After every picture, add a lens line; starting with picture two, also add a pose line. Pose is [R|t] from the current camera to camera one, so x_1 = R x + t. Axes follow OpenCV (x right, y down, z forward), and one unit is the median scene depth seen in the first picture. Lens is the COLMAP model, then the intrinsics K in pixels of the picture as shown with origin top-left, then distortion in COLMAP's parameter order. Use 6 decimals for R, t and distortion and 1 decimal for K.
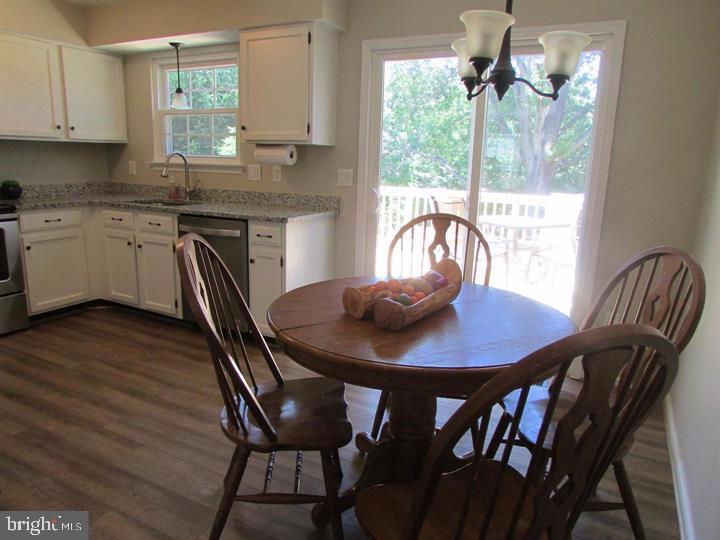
lens RADIAL K [[517.0, 0, 357.1], [0, 517.0, 266.8], [0, 0, 1]] dist [-0.027464, 0.003812]
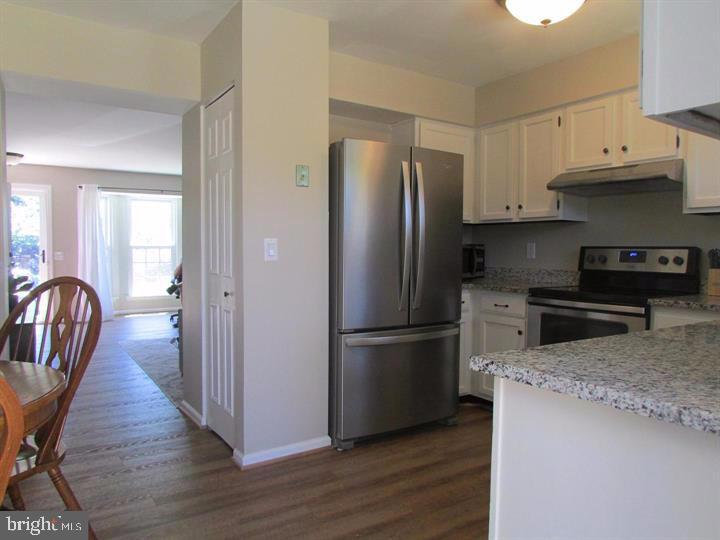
lens RADIAL K [[517.0, 0, 357.1], [0, 517.0, 266.8], [0, 0, 1]] dist [-0.027464, 0.003812]
pose [[-0.460974, -0.000293, -0.887414, 0.191620], [-0.203143, 0.973481, 0.105203, -0.152205], [0.863850, 0.228768, -0.448809, 0.926462]]
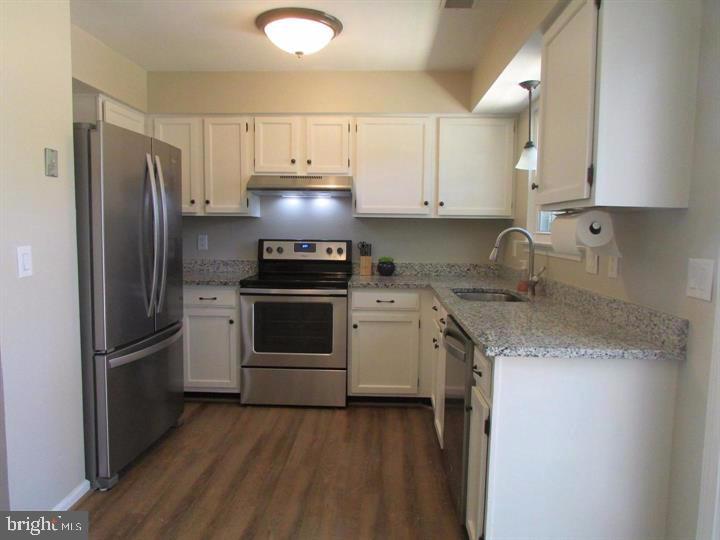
lens RADIAL K [[517.0, 0, 357.1], [0, 517.0, 266.8], [0, 0, 1]] dist [-0.027464, 0.003812]
pose [[0.440640, 0.049195, -0.896335, 0.234112], [-0.184594, 0.982124, -0.036843, -0.112593], [0.878500, 0.181693, 0.441844, 0.549884]]
